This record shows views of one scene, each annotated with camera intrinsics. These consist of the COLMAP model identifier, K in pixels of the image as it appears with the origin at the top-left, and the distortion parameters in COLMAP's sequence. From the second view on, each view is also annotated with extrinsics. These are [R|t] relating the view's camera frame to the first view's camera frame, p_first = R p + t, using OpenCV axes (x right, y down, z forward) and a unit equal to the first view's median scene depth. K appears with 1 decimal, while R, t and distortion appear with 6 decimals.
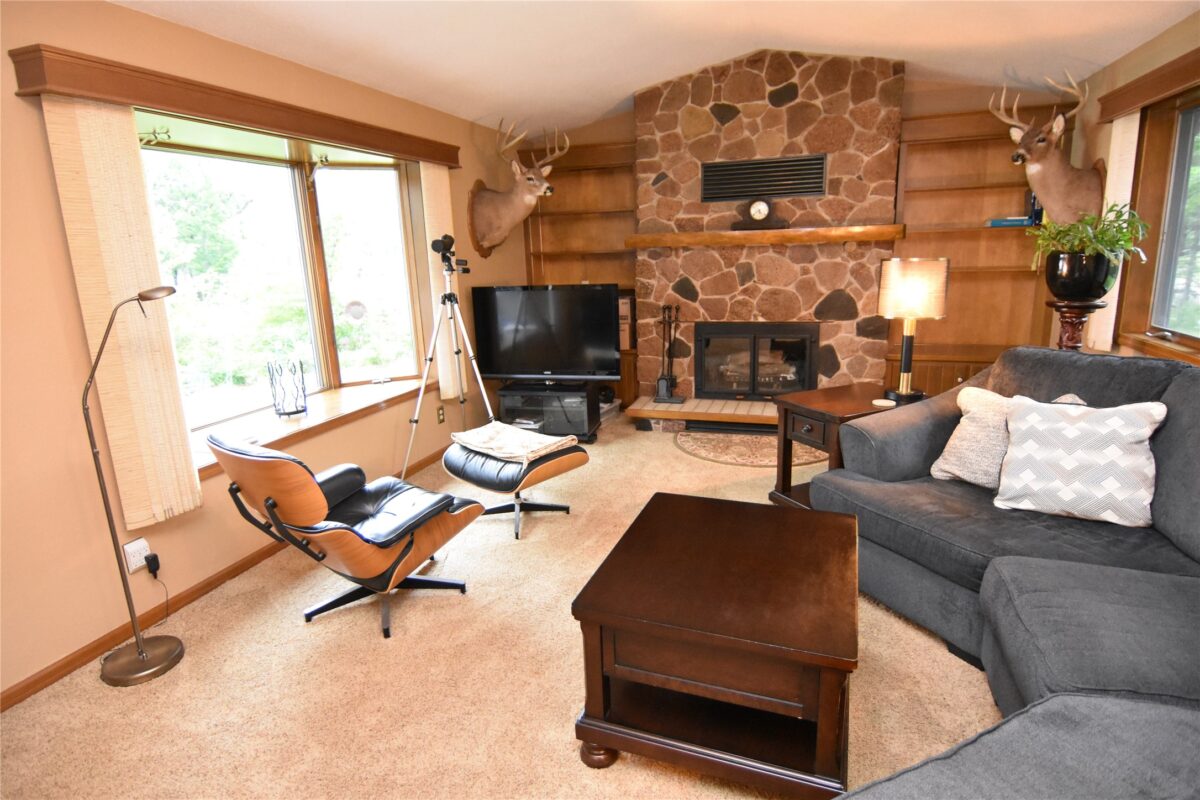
lens RADIAL K [[637.9, 0, 590.8], [0, 637.9, 392.7], [0, 0, 1]] dist [0.003213, -0.020185]
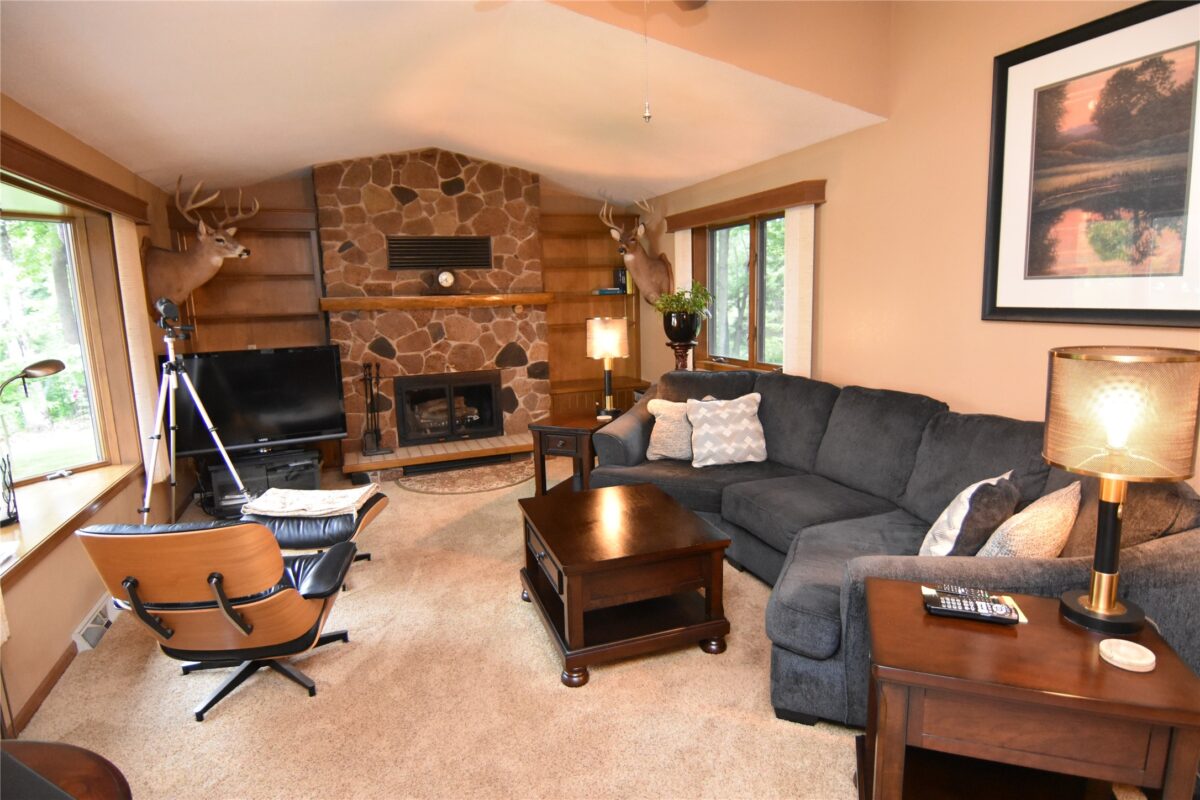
lens RADIAL K [[637.9, 0, 599.6], [0, 637.9, 391.8], [0, 0, 1]] dist [0.003213, -0.020185]
pose [[0.757348, -0.086853, 0.647210, -0.308879], [0.146287, 0.988491, -0.038530, 0.008440], [-0.636415, 0.123859, 0.761338, -0.057283]]
